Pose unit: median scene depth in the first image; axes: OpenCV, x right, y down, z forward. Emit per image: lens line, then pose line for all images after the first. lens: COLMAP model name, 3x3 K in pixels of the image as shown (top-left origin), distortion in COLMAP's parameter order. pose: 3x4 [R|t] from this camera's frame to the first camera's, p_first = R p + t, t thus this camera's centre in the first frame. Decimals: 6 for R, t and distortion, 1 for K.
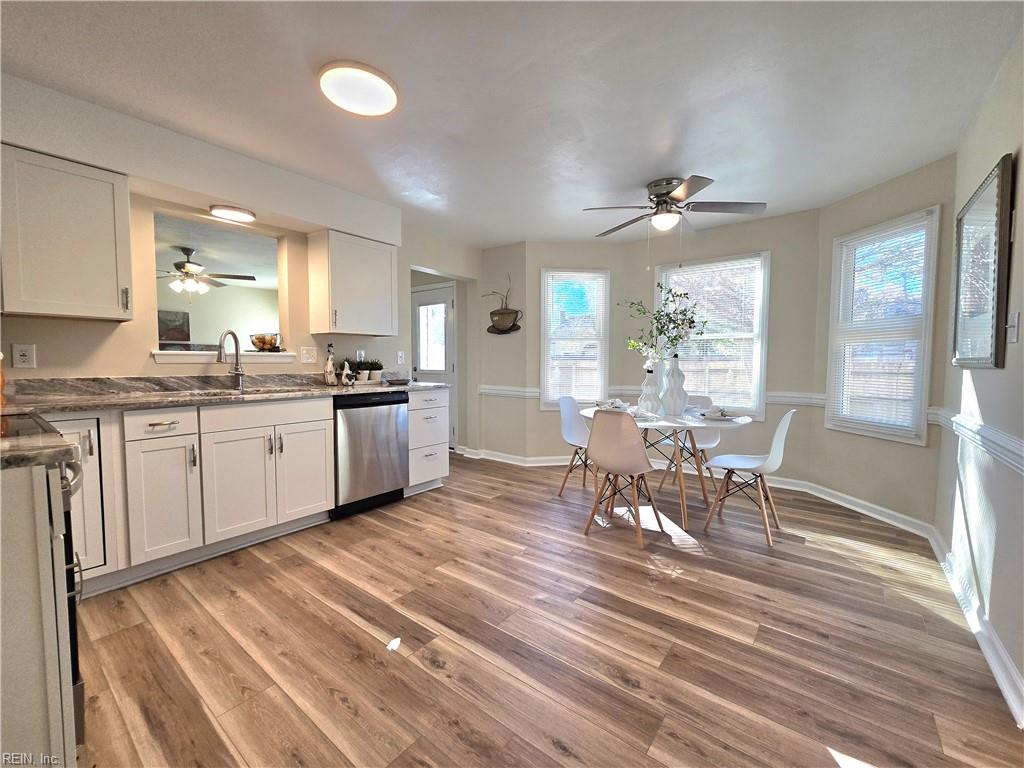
lens RADIAL K [[424.4, 0, 512.0], [0, 424.4, 384.0], [0, 0, 1]] dist [-0.010086, -0.000005]
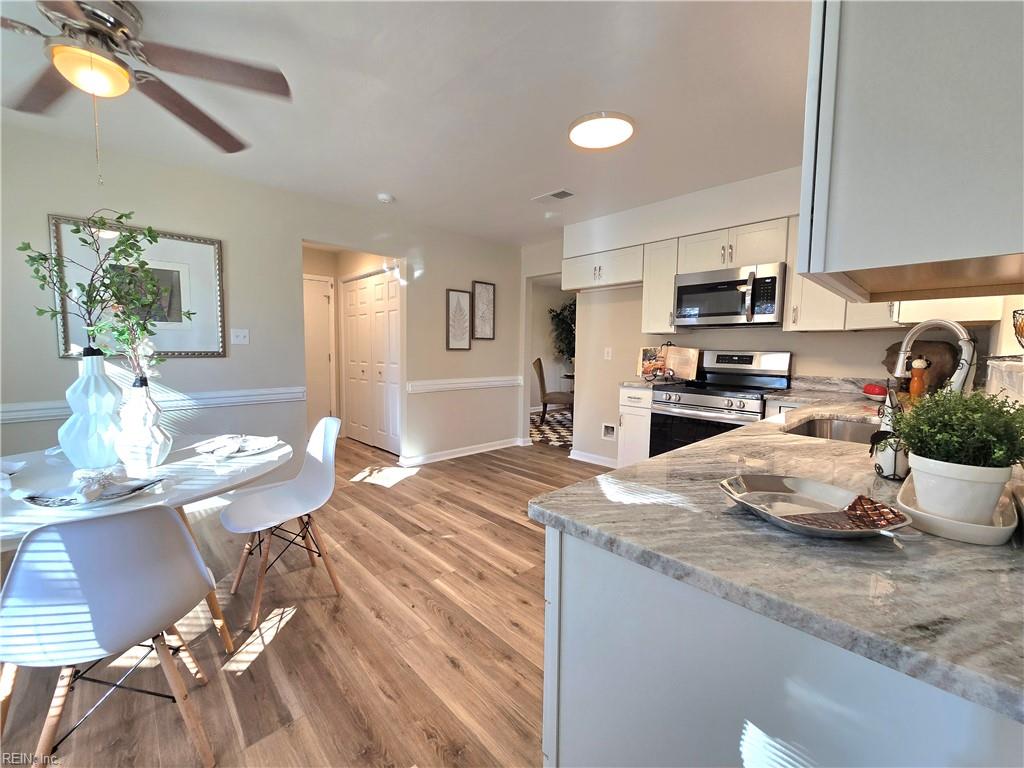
lens RADIAL K [[419.2, 0, 512.0], [0, 419.2, 384.0], [0, 0, 1]] dist [0.001139, 0.000172]
pose [[-0.989113, -0.030715, 0.143914, -0.298144], [-0.010470, 0.990185, 0.139372, -0.159110], [-0.146782, 0.136348, -0.979727, 2.237876]]
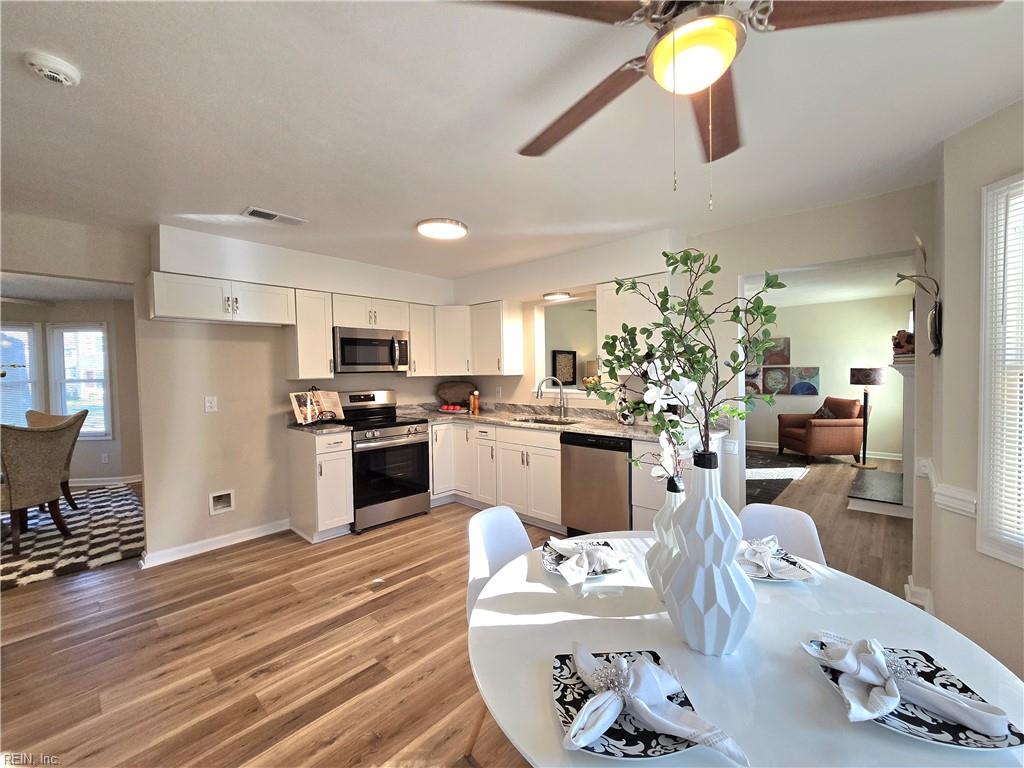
lens RADIAL K [[419.2, 0, 512.0], [0, 419.2, 384.0], [0, 0, 1]] dist [0.001139, 0.000172]
pose [[-0.081937, 0.025032, -0.996323, 1.110632], [-0.038392, 0.998863, 0.028253, -0.192864], [0.995898, 0.040566, -0.080883, 1.376062]]
